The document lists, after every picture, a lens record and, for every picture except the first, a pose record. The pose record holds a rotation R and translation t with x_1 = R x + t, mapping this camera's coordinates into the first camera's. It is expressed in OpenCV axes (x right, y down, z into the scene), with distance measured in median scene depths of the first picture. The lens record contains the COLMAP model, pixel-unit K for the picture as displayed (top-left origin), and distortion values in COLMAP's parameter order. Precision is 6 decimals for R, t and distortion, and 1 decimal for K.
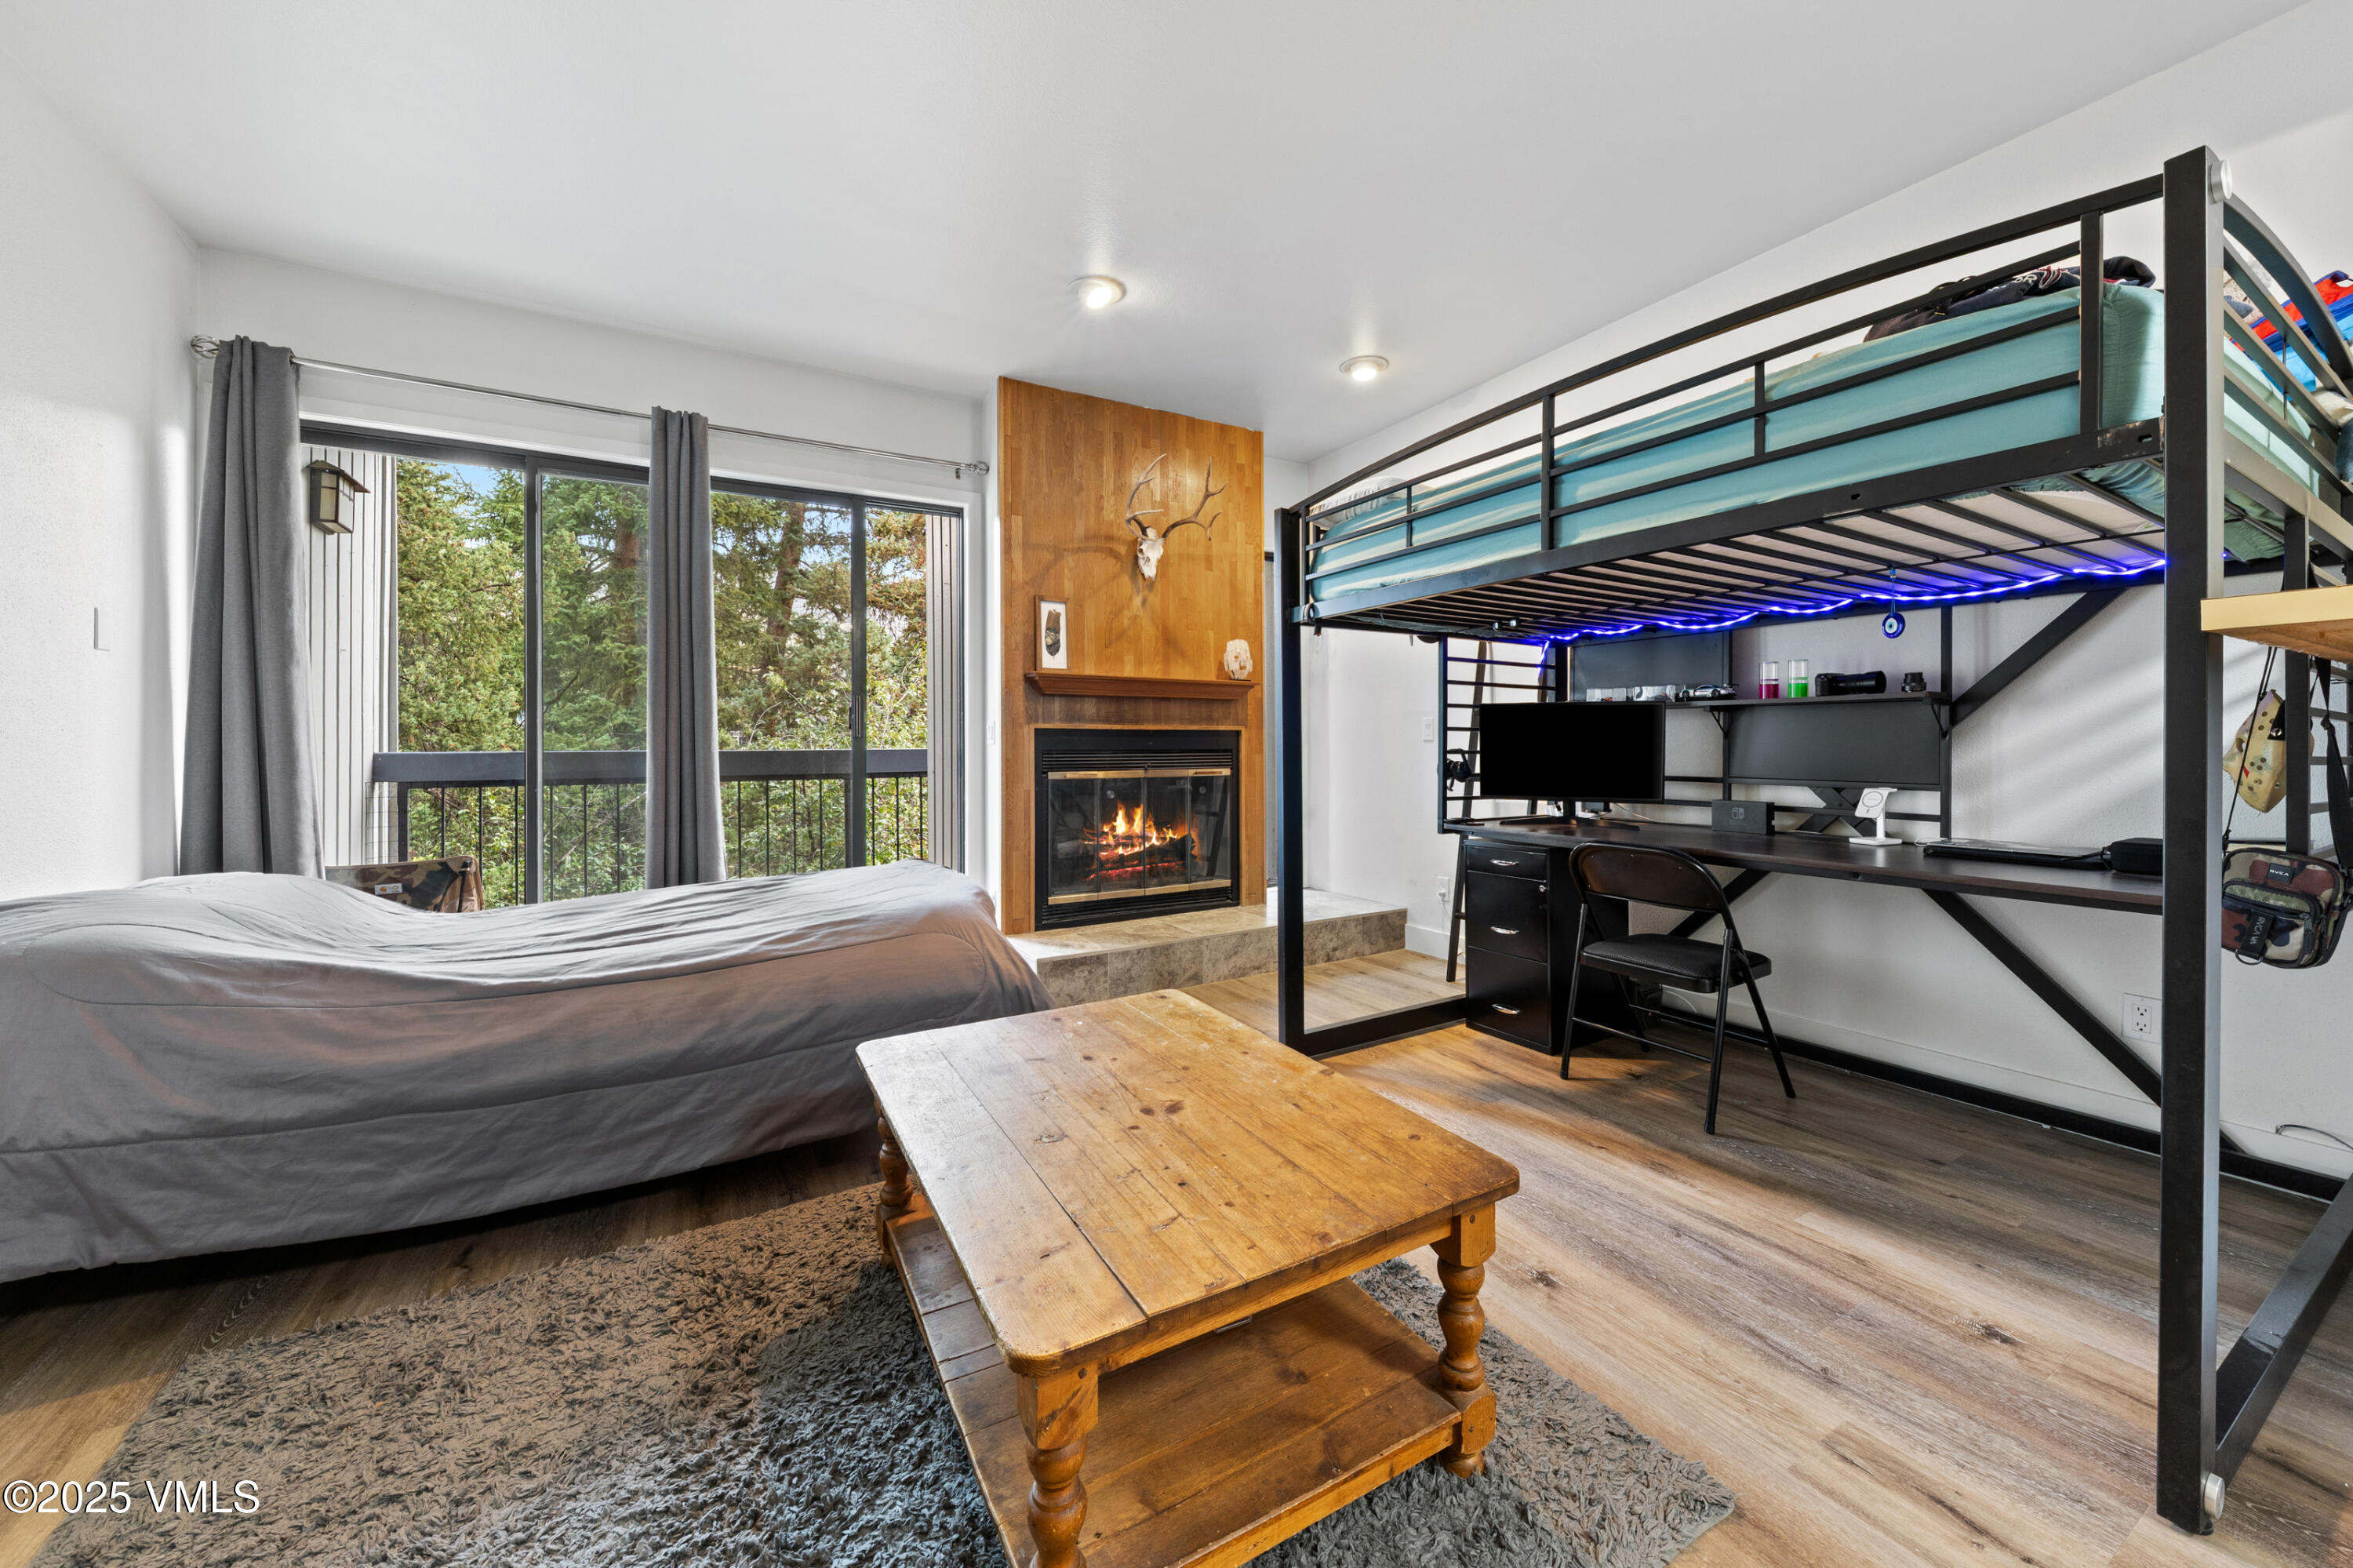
lens RADIAL K [[866.3, 0, 1185.0], [0, 866.3, 738.5], [0, 0, 1]] dist [0.008219, -0.003438]
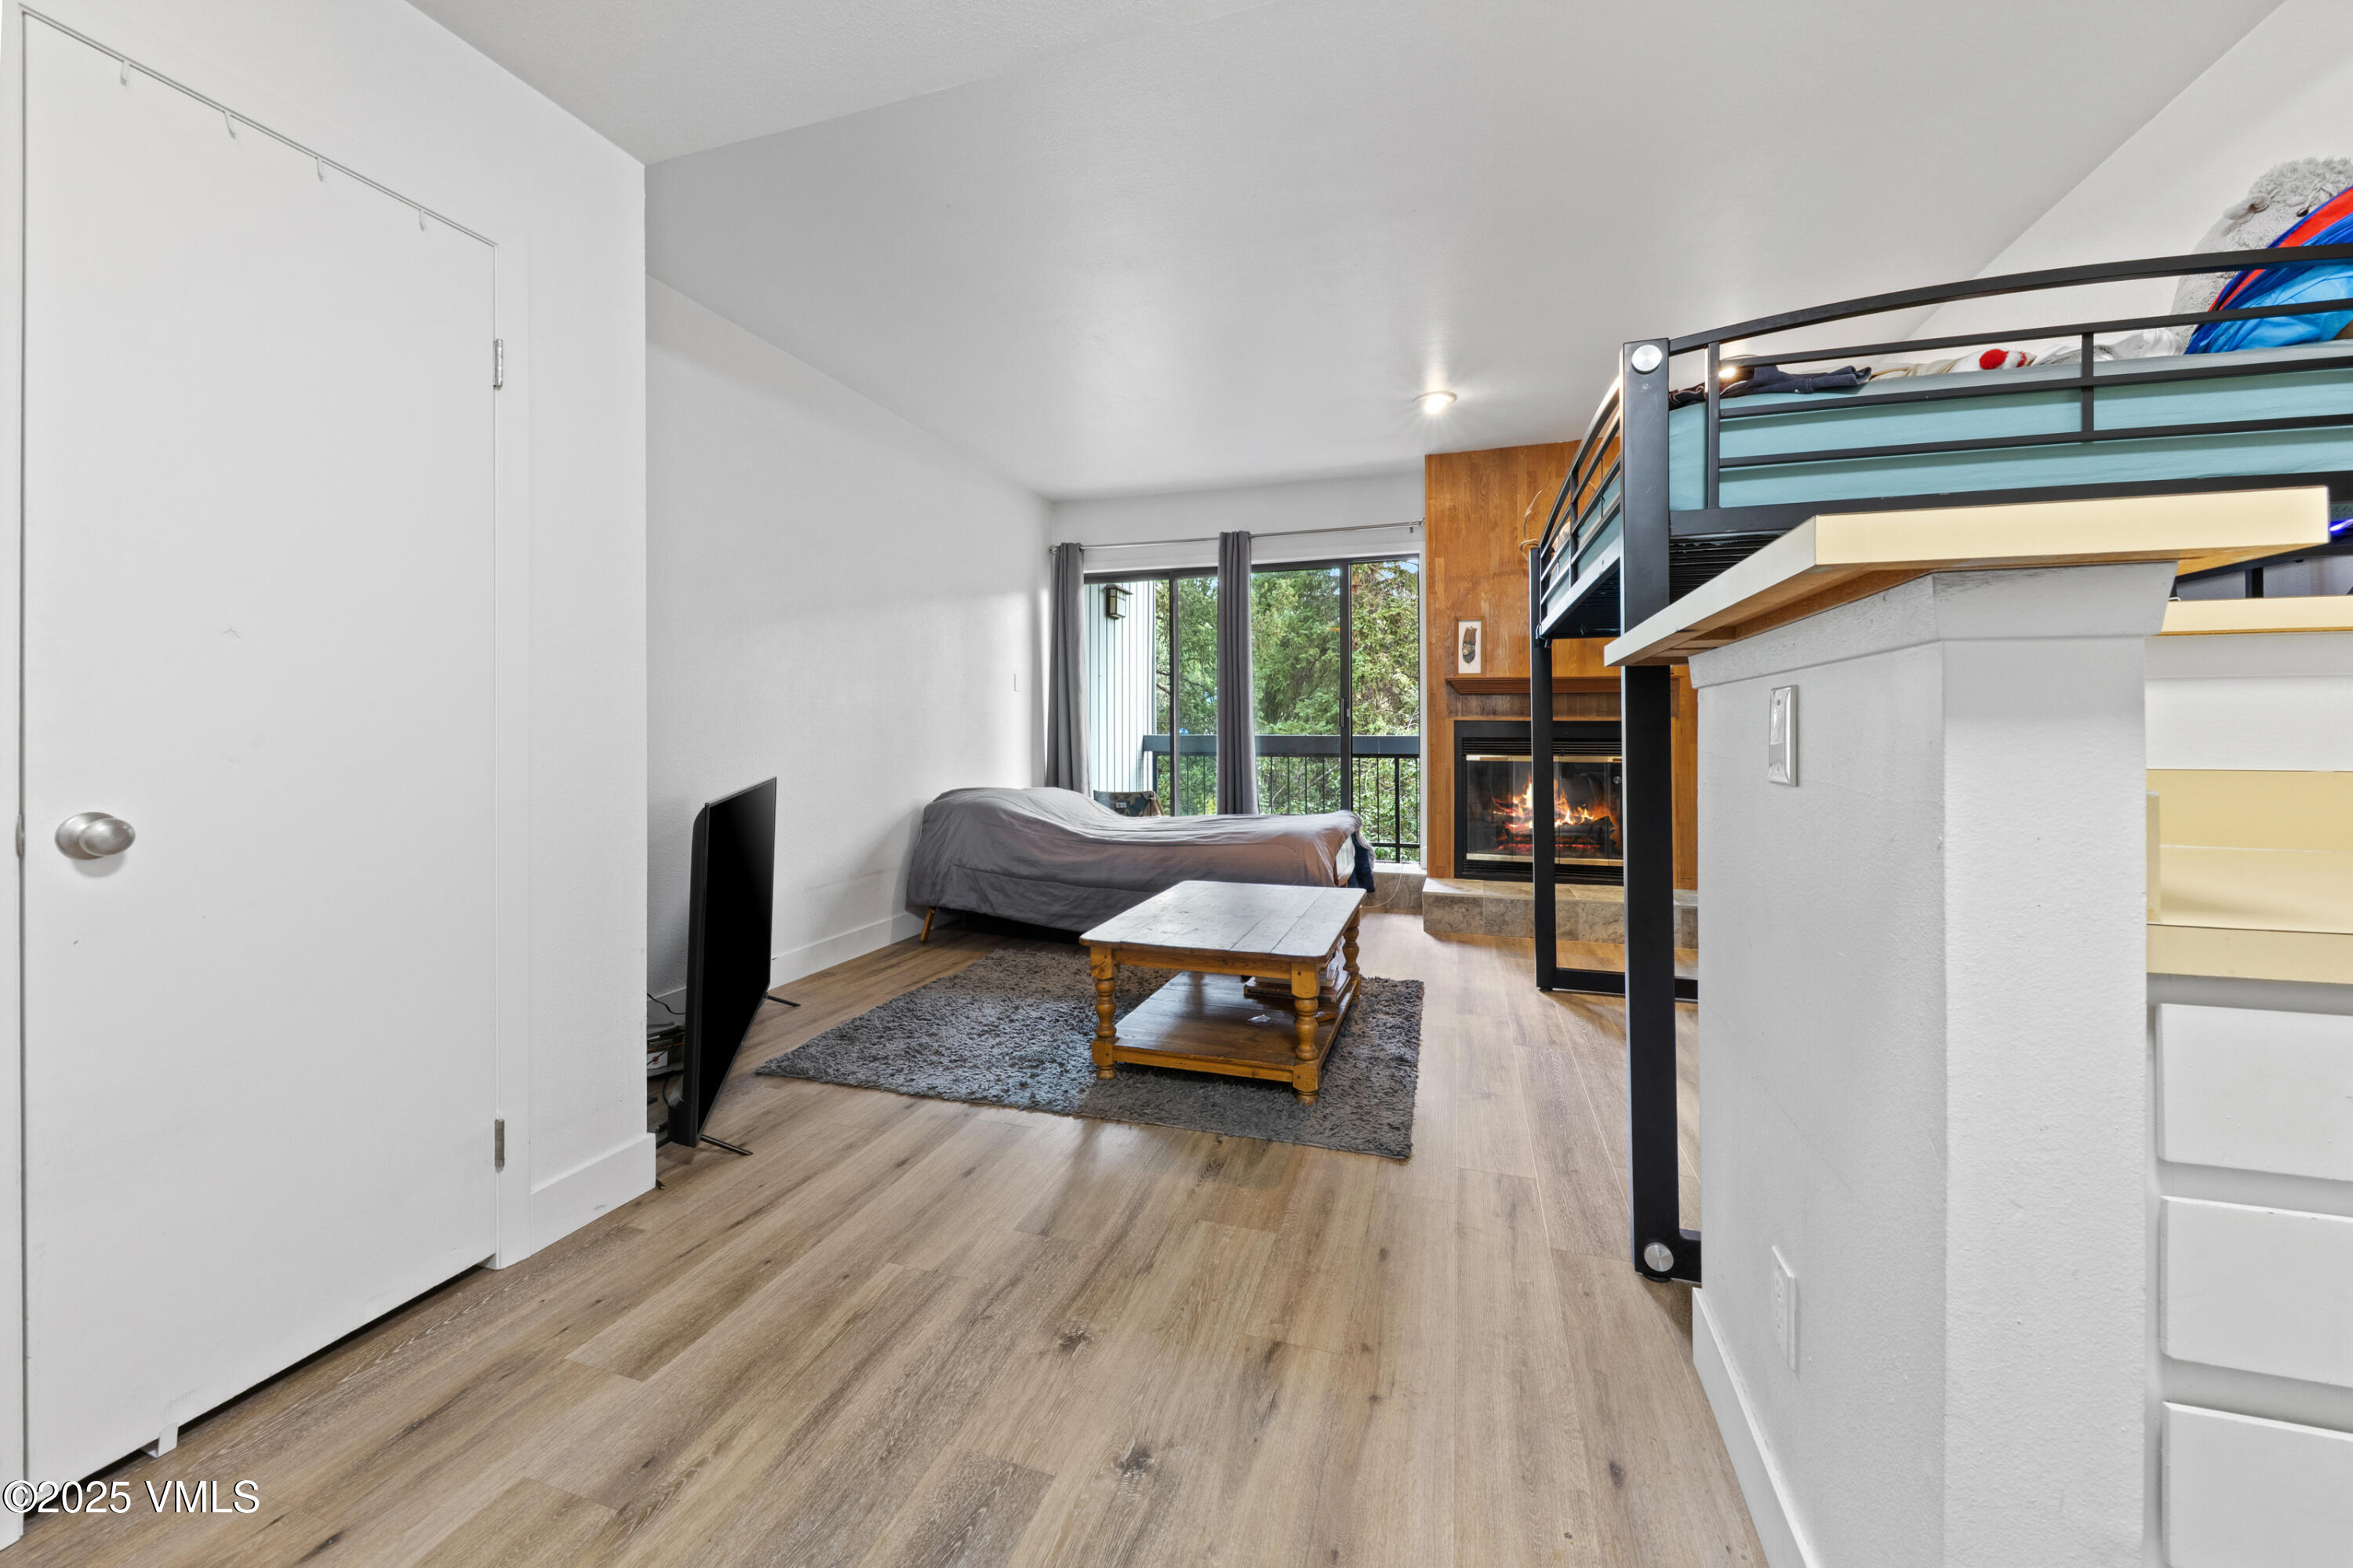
lens RADIAL K [[866.3, 0, 1182.3], [0, 866.3, 736.1], [0, 0, 1]] dist [0.008219, -0.003438]
pose [[0.671184, 0.009316, -0.741232, 0.622033], [0.001480, 0.999902, 0.013907, -0.008275], [0.741289, -0.010431, 0.671105, -0.202589]]
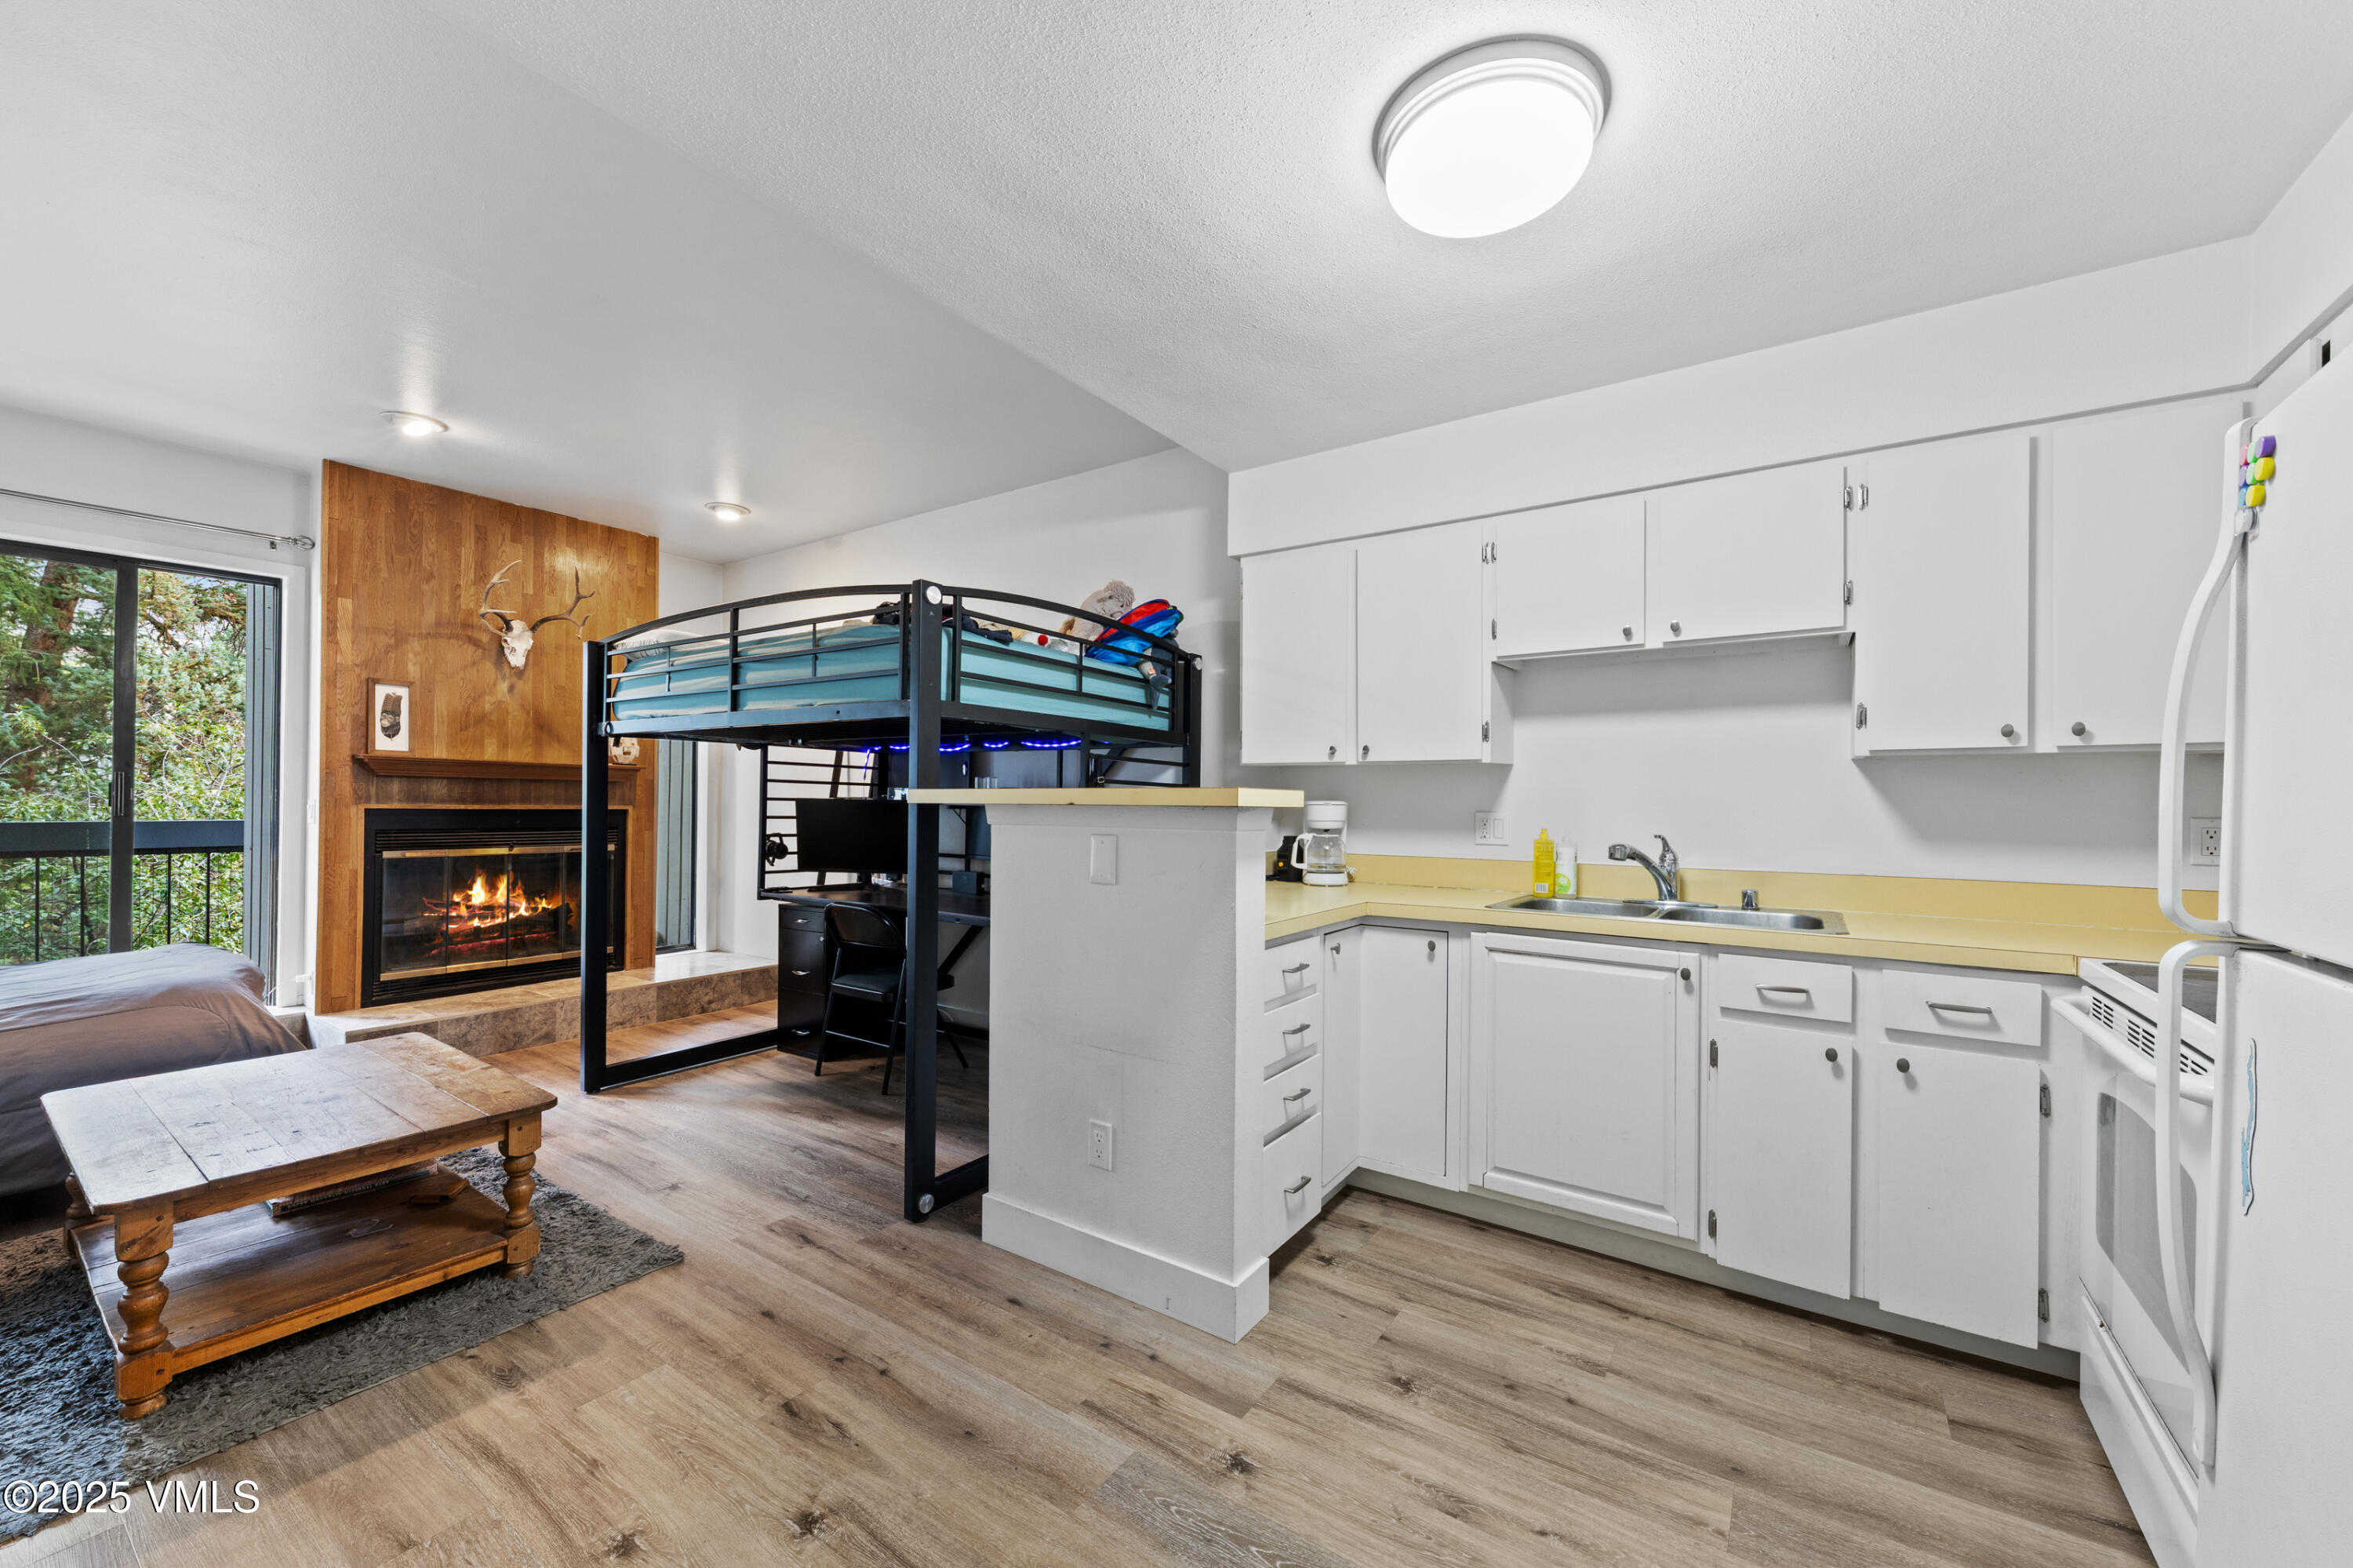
lens RADIAL K [[907.8, 0, 1189.4], [0, 907.8, 795.7], [0, 0, 1]] dist [0.011881, -0.005740]
pose [[0.899325, 0.017765, 0.436920, 0.276306], [-0.018173, 0.999830, -0.003246, -0.049833], [-0.436904, -0.005021, 0.899494, -0.467267]]
